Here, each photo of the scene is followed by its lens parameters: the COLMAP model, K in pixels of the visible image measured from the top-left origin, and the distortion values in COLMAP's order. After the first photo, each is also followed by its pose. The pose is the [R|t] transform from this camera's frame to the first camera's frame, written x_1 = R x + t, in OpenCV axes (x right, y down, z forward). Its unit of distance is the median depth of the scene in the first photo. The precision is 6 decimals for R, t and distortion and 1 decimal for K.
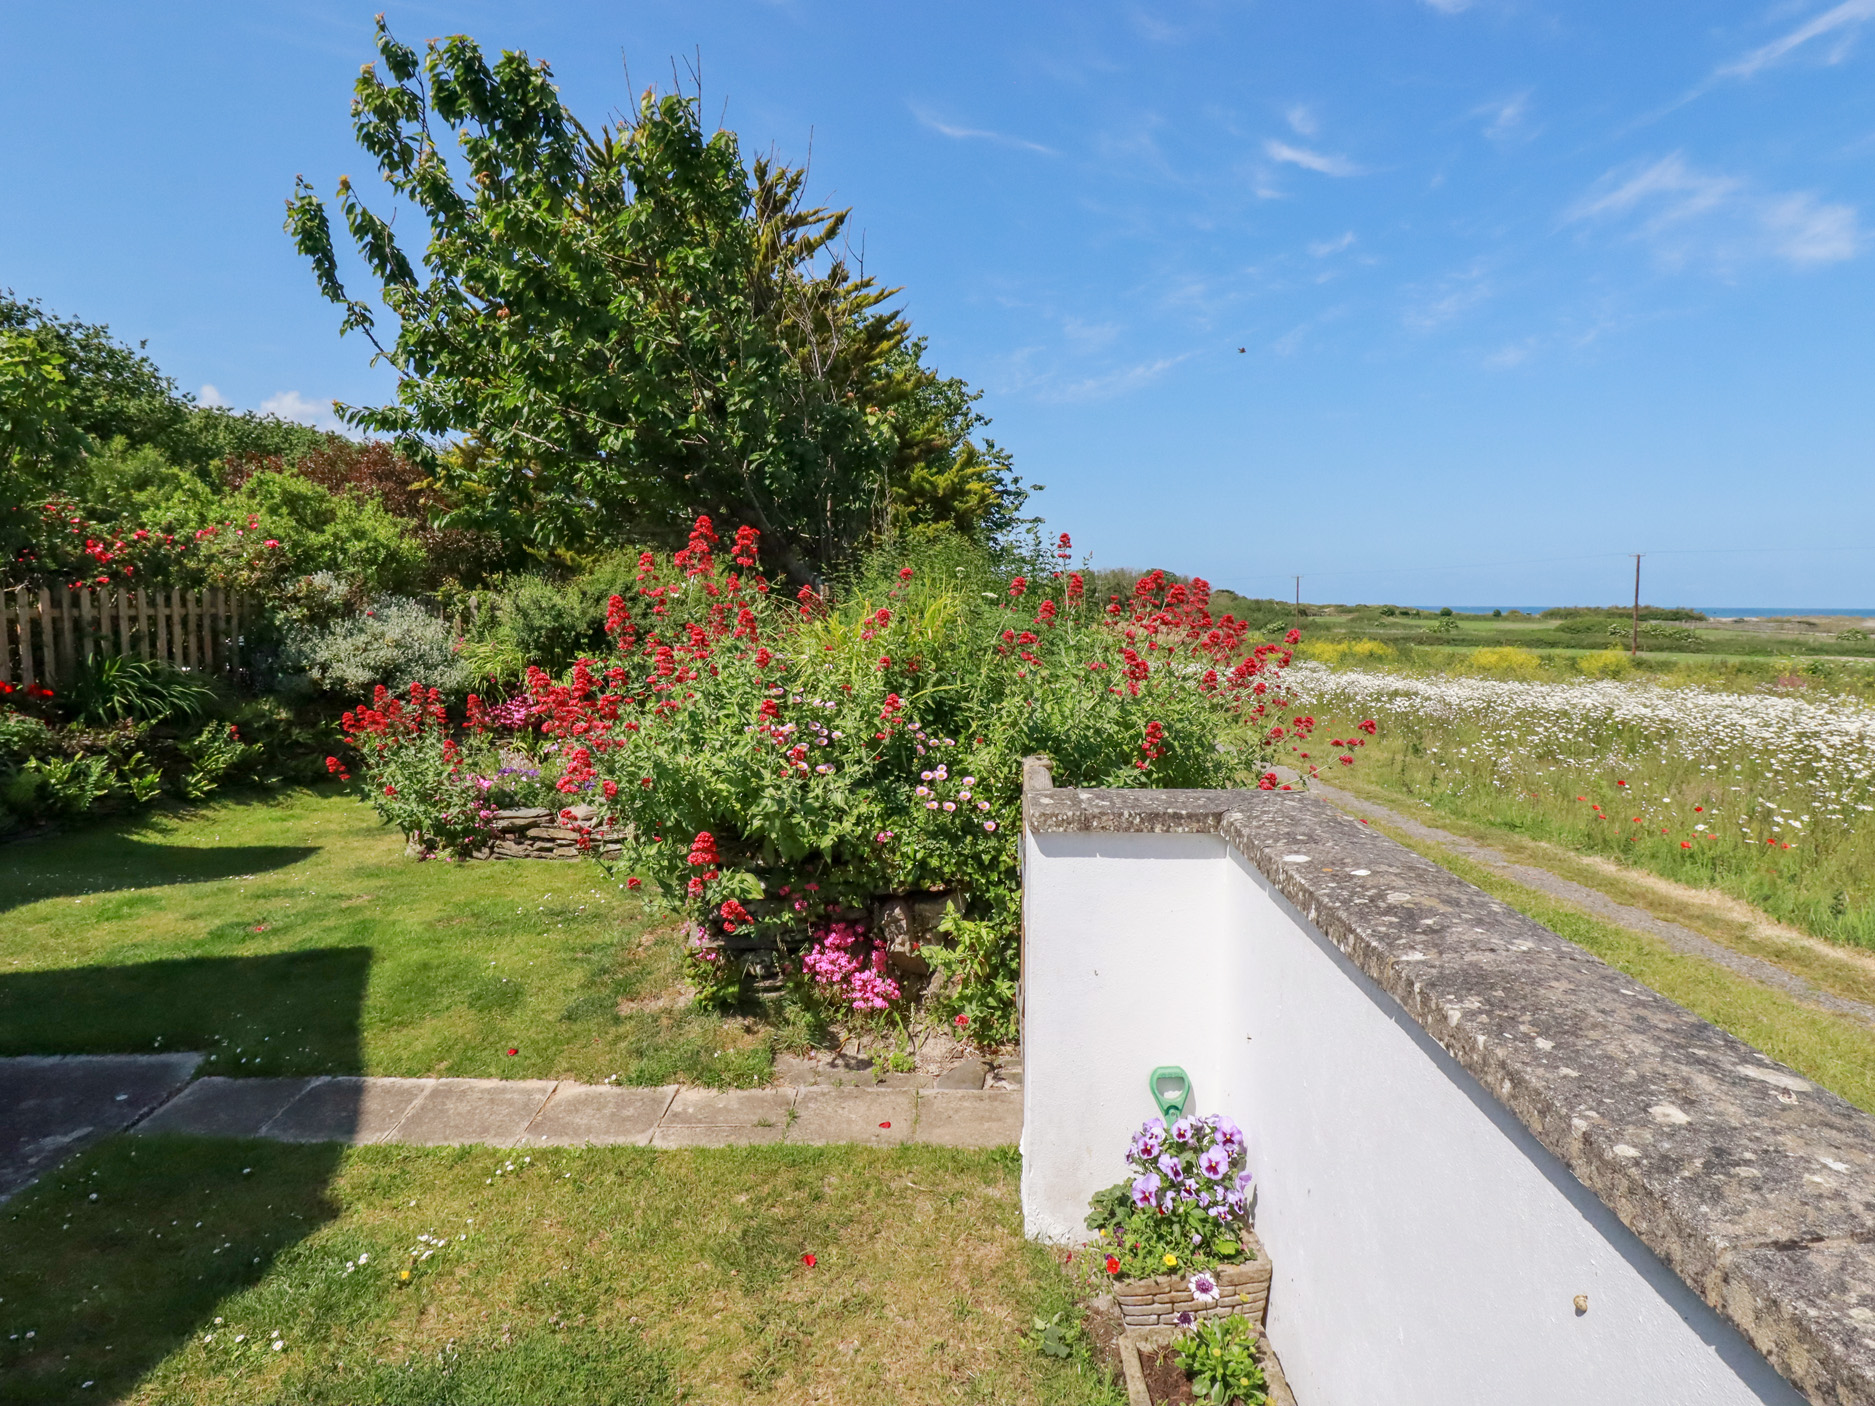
lens RADIAL K [[895.7, 0, 938.6], [0, 895.7, 693.5], [0, 0, 1]] dist [0.006826, -0.009867]
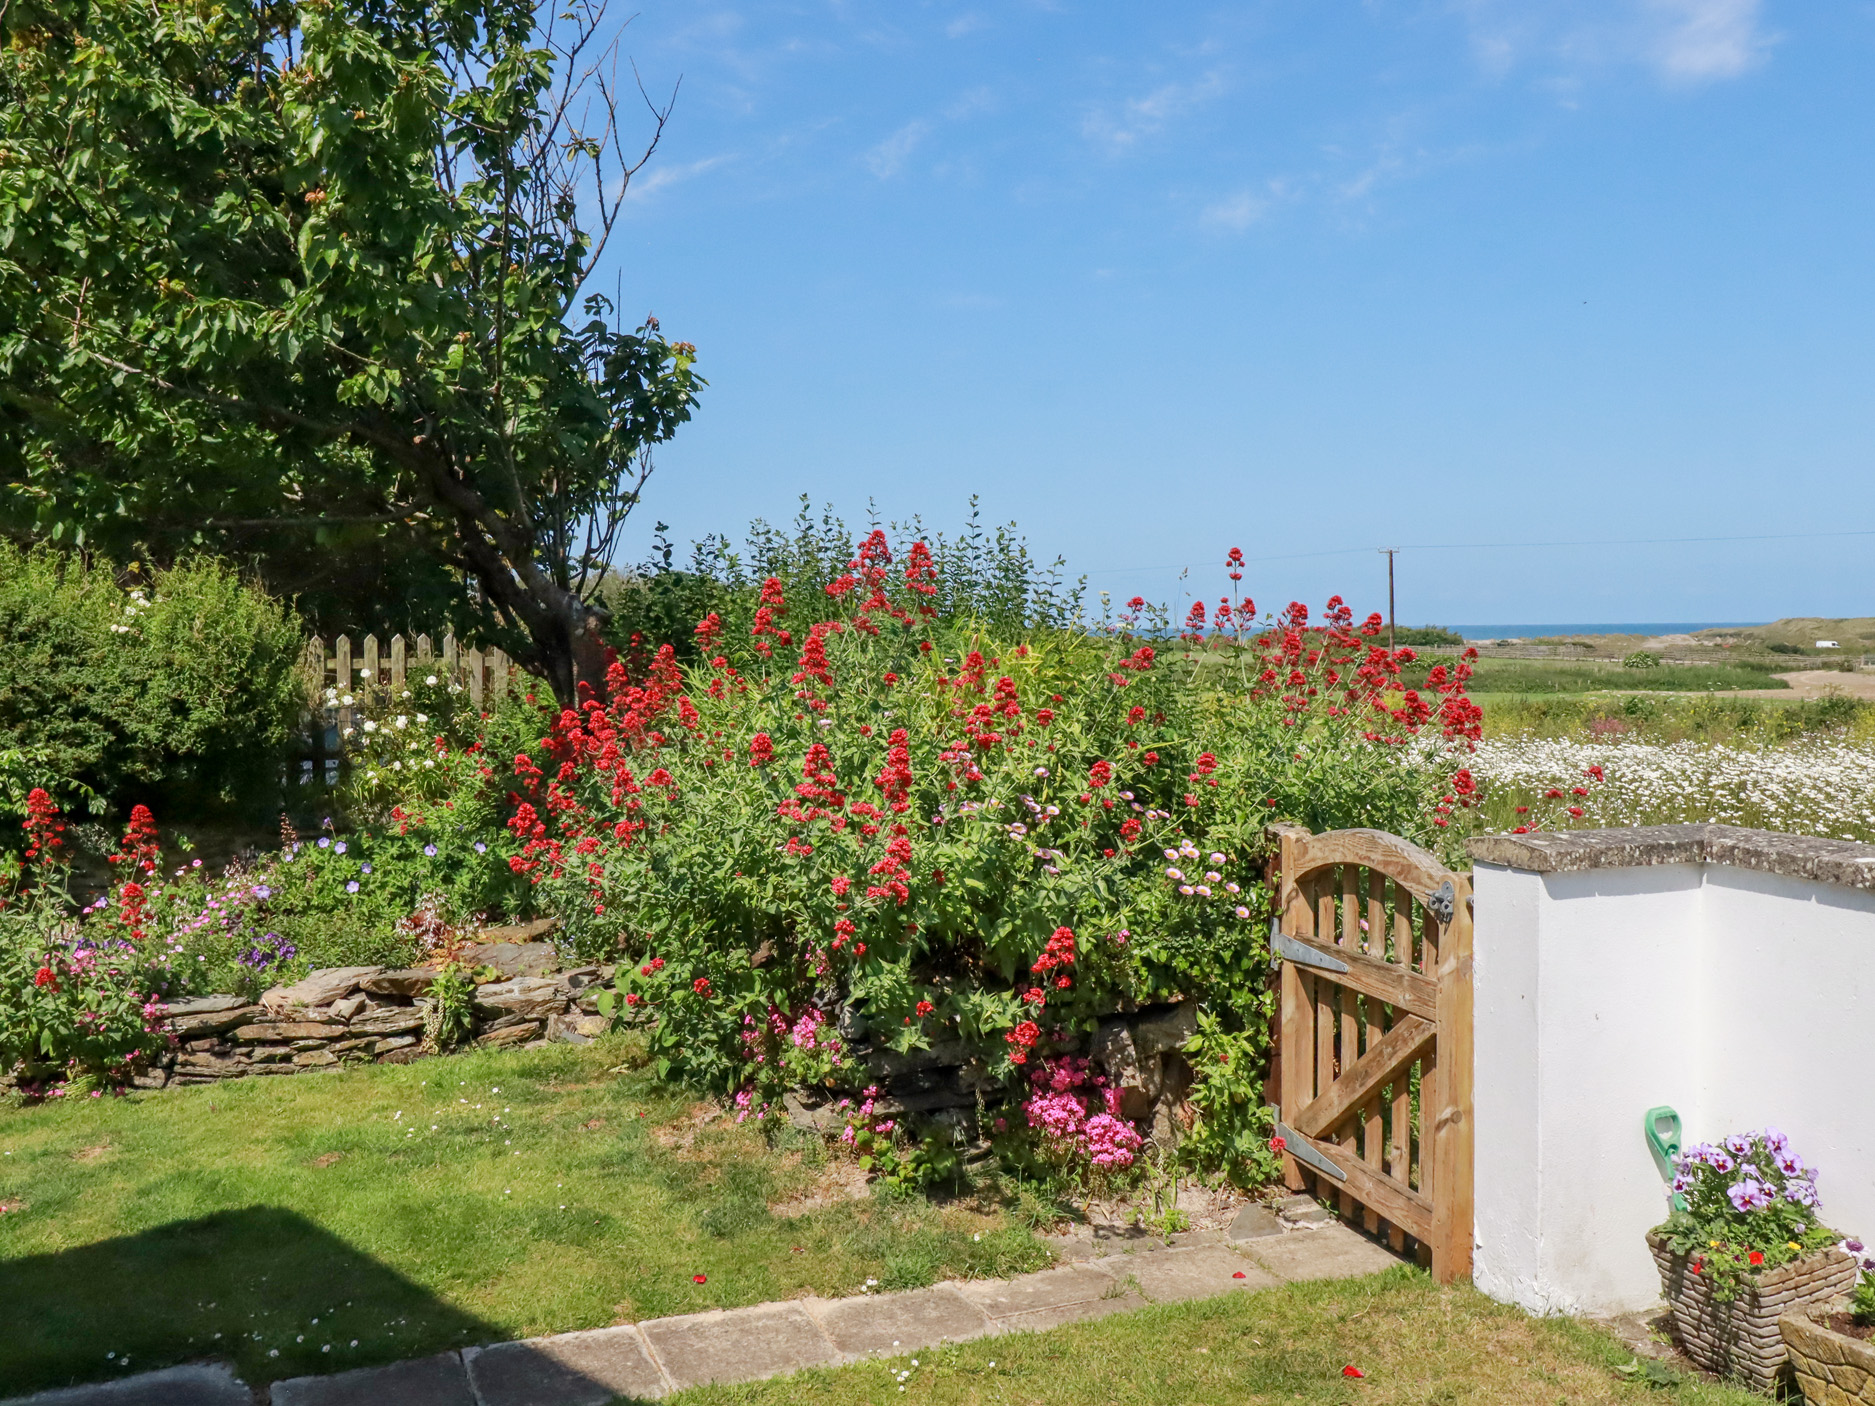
lens RADIAL K [[1522.0, 0, 939.3], [0, 1522.0, 704.3], [0, 0, 1]] dist [0.002470, 0.016074]
pose [[0.943106, -0.030600, 0.331080, -0.630014], [0.047925, 0.997868, -0.044293, 0.008547], [-0.329019, 0.057640, 0.942563, -0.205612]]
